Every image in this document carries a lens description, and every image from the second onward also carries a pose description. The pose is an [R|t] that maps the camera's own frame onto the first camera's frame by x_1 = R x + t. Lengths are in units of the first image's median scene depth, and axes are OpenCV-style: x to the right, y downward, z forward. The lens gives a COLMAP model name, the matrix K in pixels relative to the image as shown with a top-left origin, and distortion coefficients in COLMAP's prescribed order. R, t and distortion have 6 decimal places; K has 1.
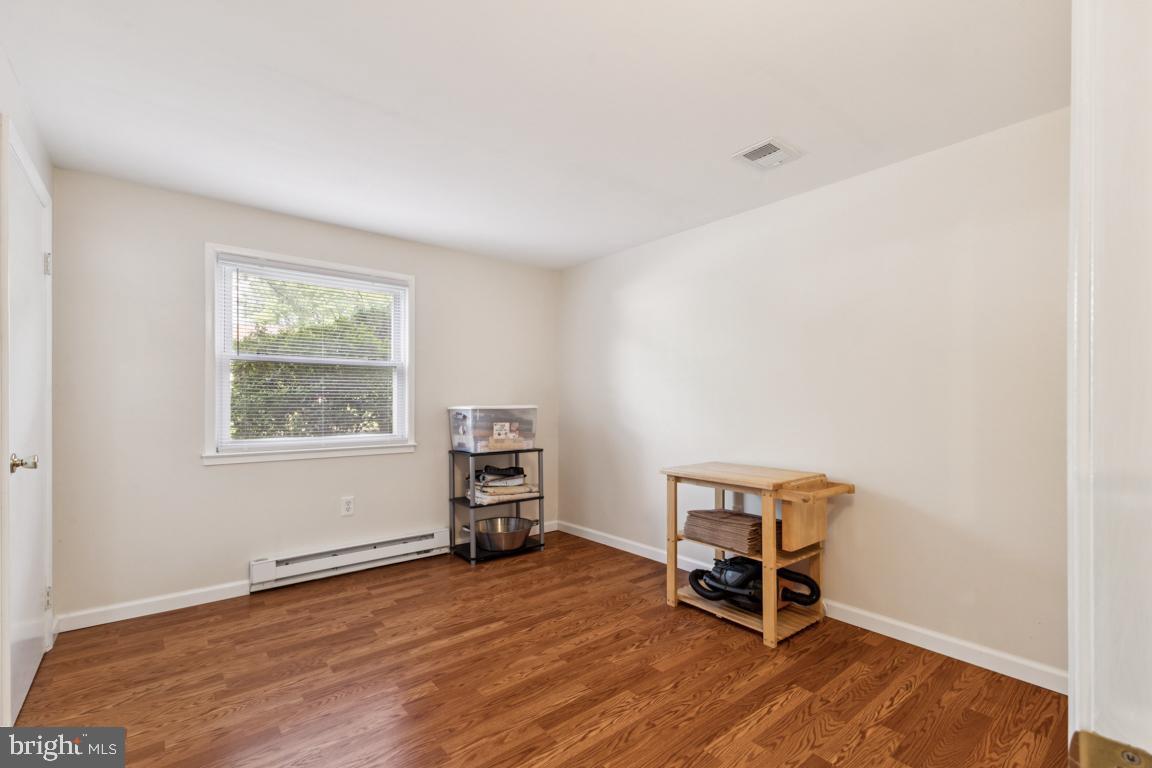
lens RADIAL K [[507.8, 0, 574.2], [0, 507.8, 389.2], [0, 0, 1]] dist [0.009816, -0.000185]
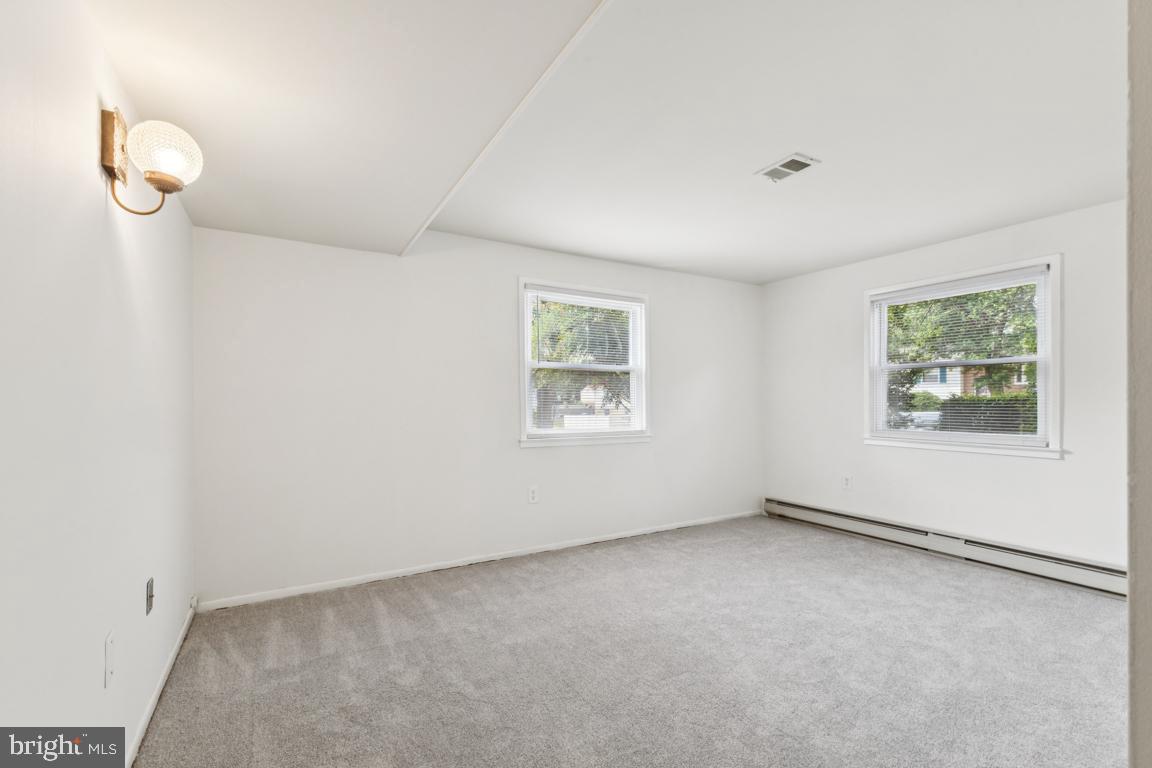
lens RADIAL K [[507.8, 0, 578.5], [0, 507.8, 390.4], [0, 0, 1]] dist [0.009816, -0.000185]
pose [[0.990008, -0.000015, -0.141010, -0.380358], [-0.000110, 1.000000, -0.000882, 0.003741], [0.141010, 0.000889, 0.990008, -0.246429]]
